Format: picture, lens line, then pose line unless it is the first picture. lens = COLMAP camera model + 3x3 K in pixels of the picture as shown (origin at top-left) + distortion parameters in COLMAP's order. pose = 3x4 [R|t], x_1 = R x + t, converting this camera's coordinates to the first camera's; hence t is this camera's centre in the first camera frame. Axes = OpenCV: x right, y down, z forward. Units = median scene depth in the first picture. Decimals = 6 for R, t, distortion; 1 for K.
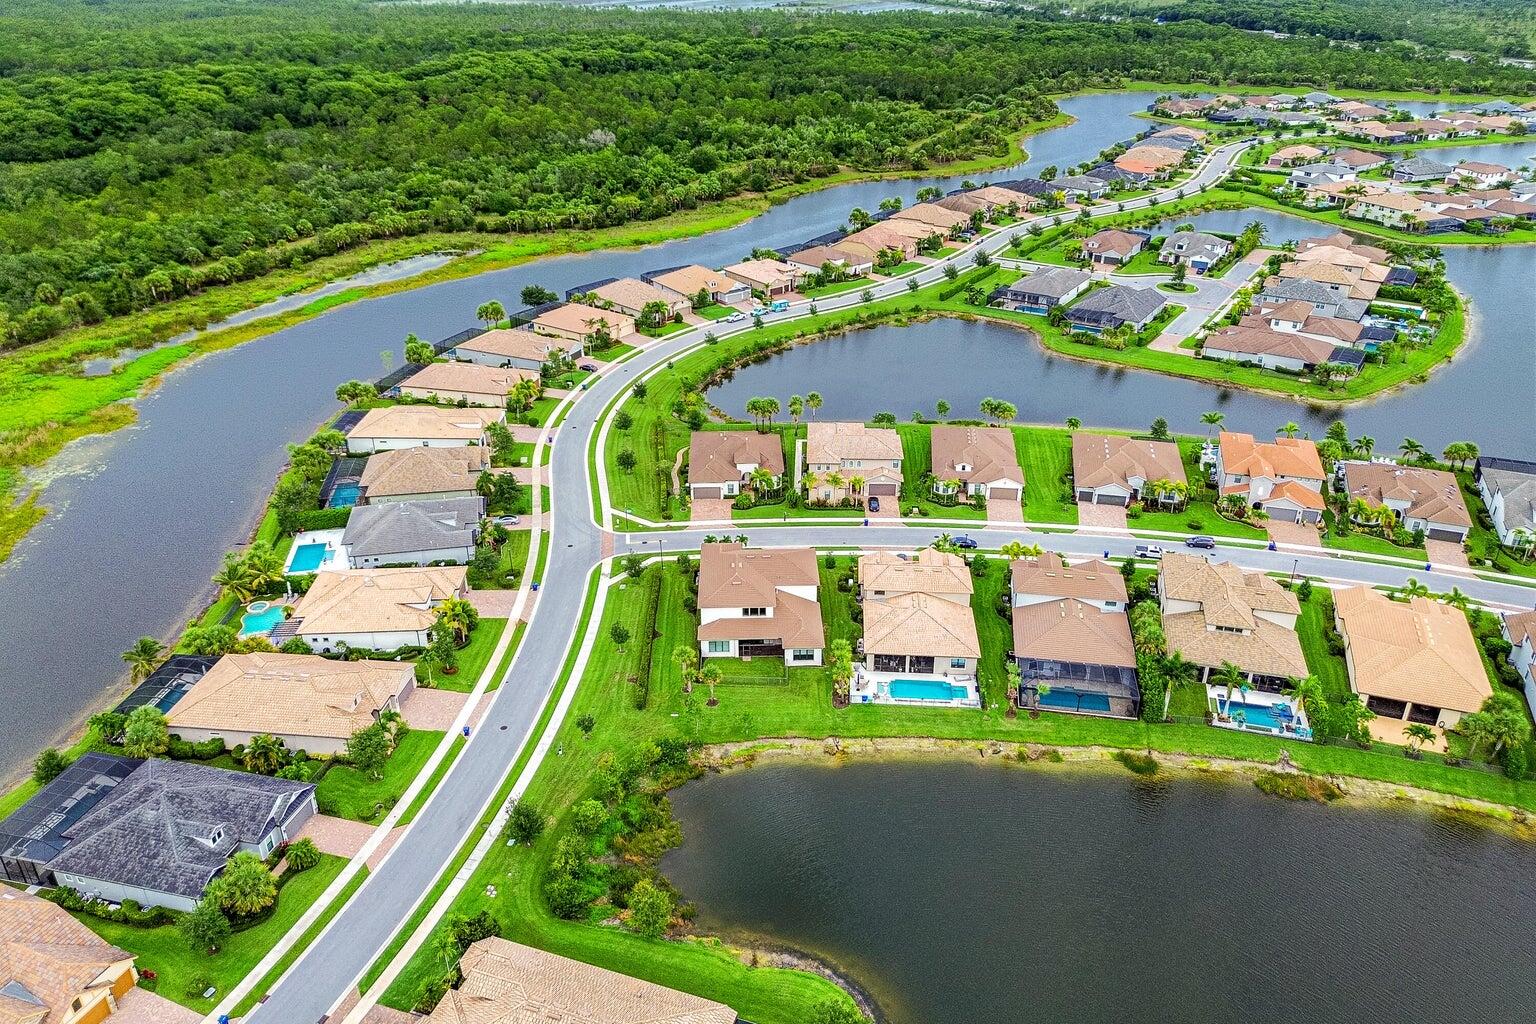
lens RADIAL K [[1097.1, 0, 781.0], [0, 1097.1, 505.0], [0, 0, 1]] dist [0.051301, -0.053159]
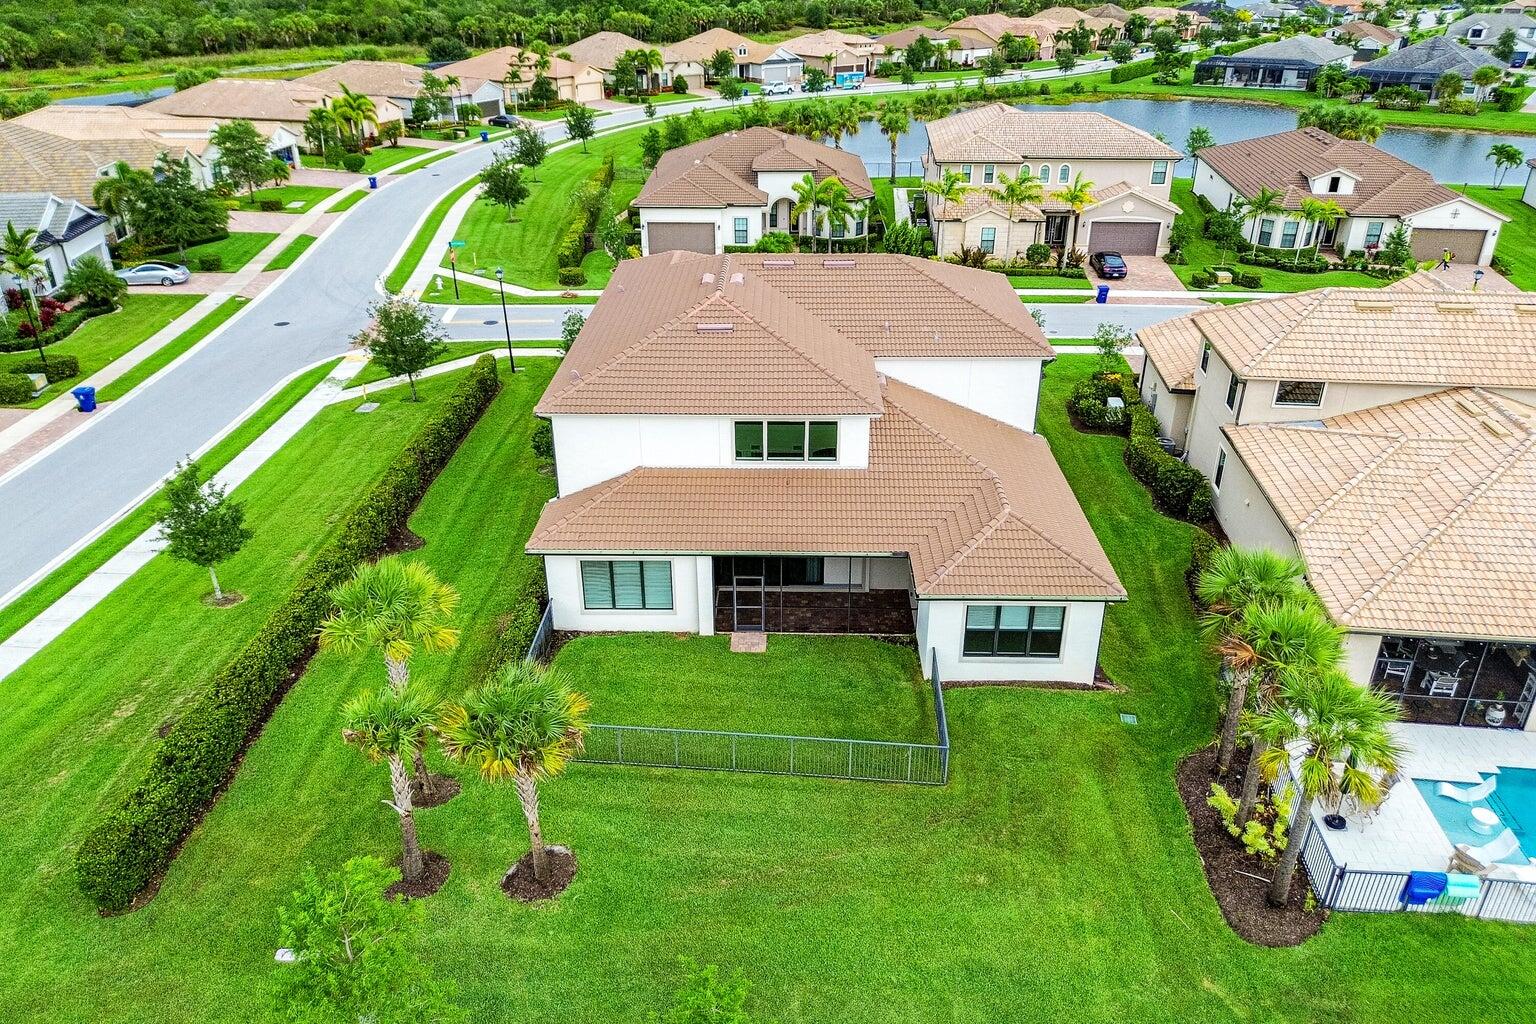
lens RADIAL K [[1097.1, 0, 781.2], [0, 1097.1, 526.1], [0, 0, 1]] dist [0.051301, -0.053159]
pose [[0.998855, 0.021430, -0.042763, -0.012322], [-0.020707, 0.999636, 0.017295, 0.089574], [0.043118, -0.016390, 0.998936, 0.619682]]
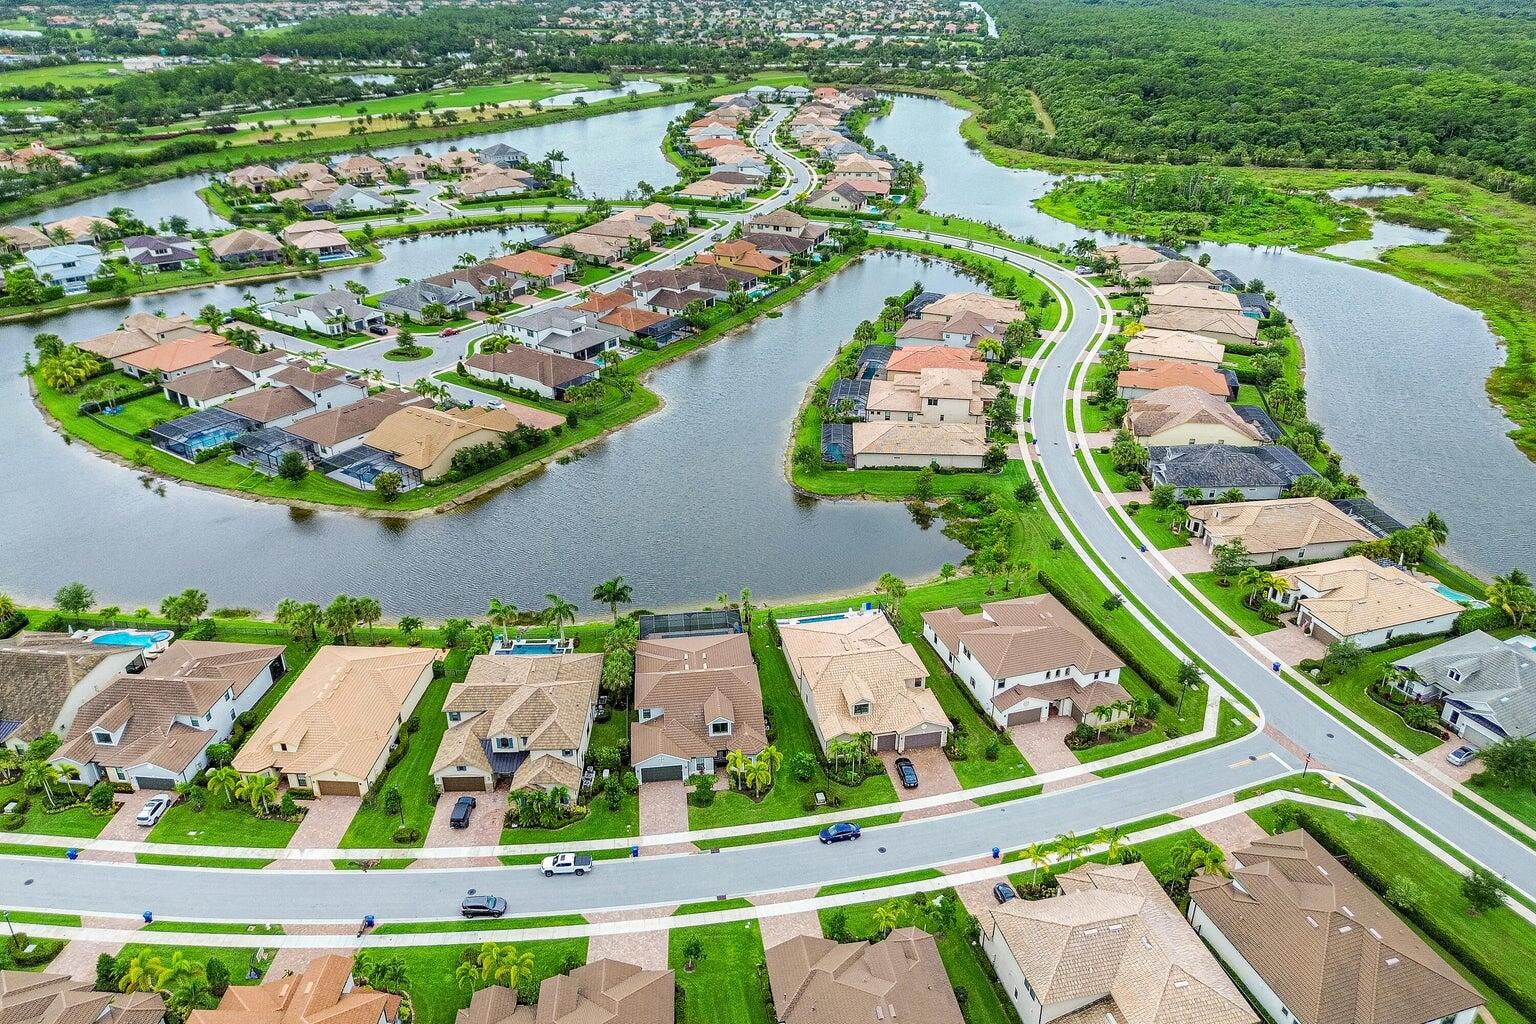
lens RADIAL K [[1097.1, 0, 768.5], [0, 1097.1, 518.4], [0, 0, 1]] dist [0.051301, -0.053159]
pose [[-0.964084, 0.123966, -0.234894, 0.329324], [-0.114508, 0.603979, 0.788732, -0.587289], [0.239647, 0.787301, -0.568091, 1.172952]]
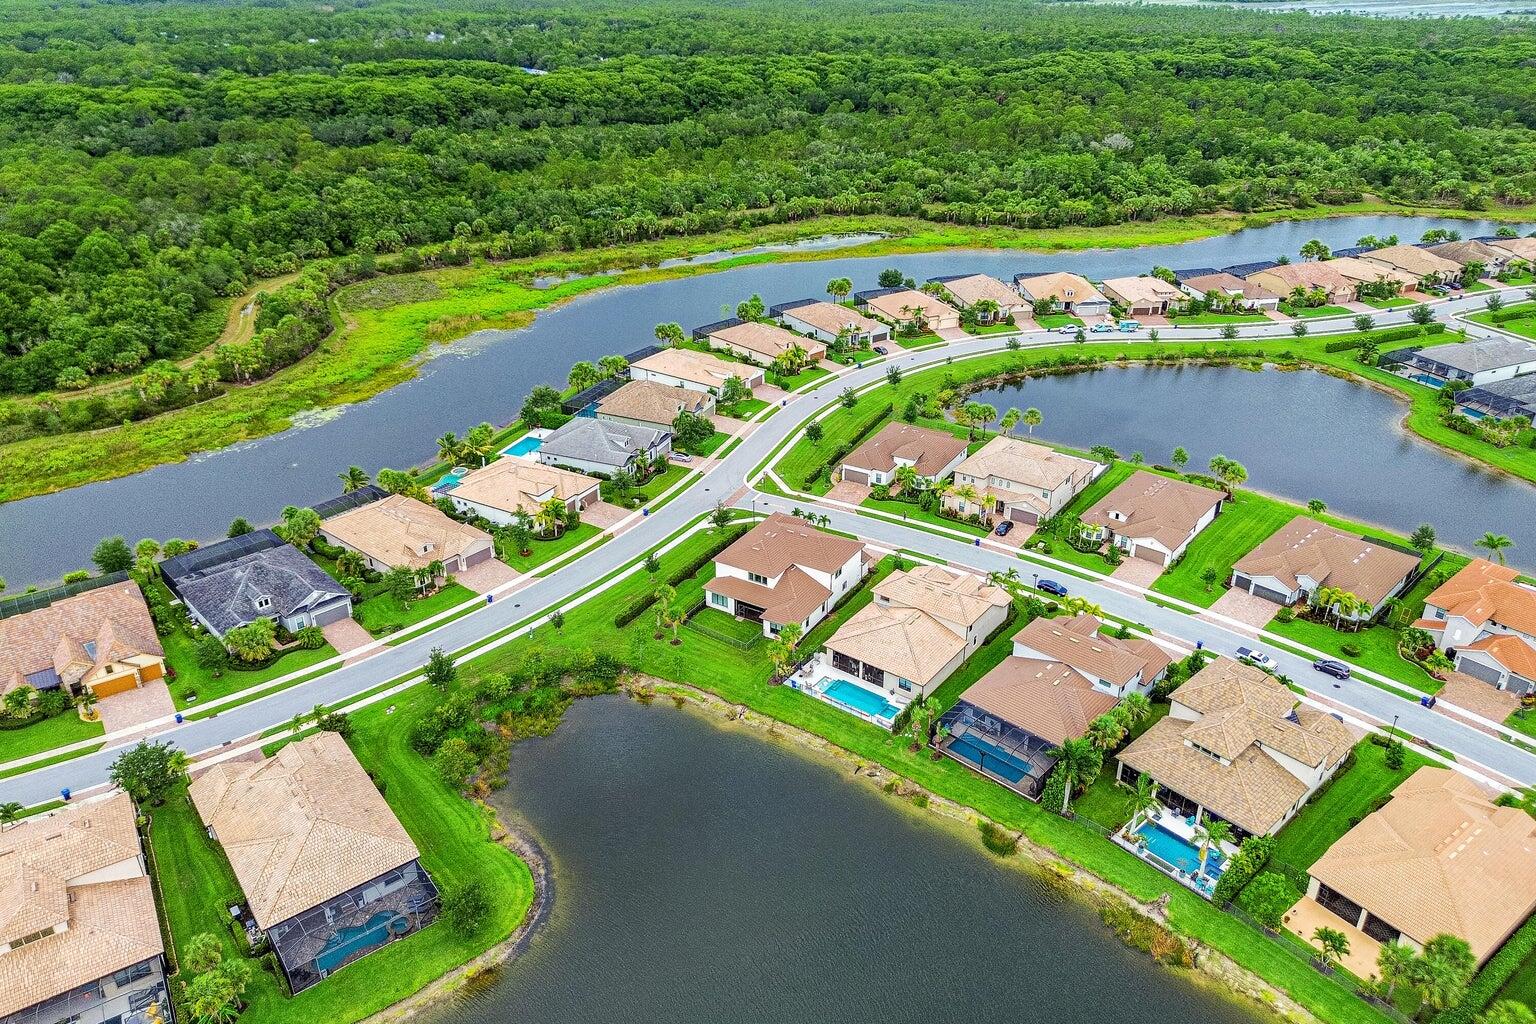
lens RADIAL K [[1097.1, 0, 772.7], [0, 1097.1, 503.5], [0, 0, 1]] dist [0.051301, -0.053159]
pose [[0.839771, 0.243684, -0.485183, 0.383911], [-0.244665, 0.967591, 0.062501, -0.032862], [0.484689, 0.066221, 0.872176, 0.070809]]
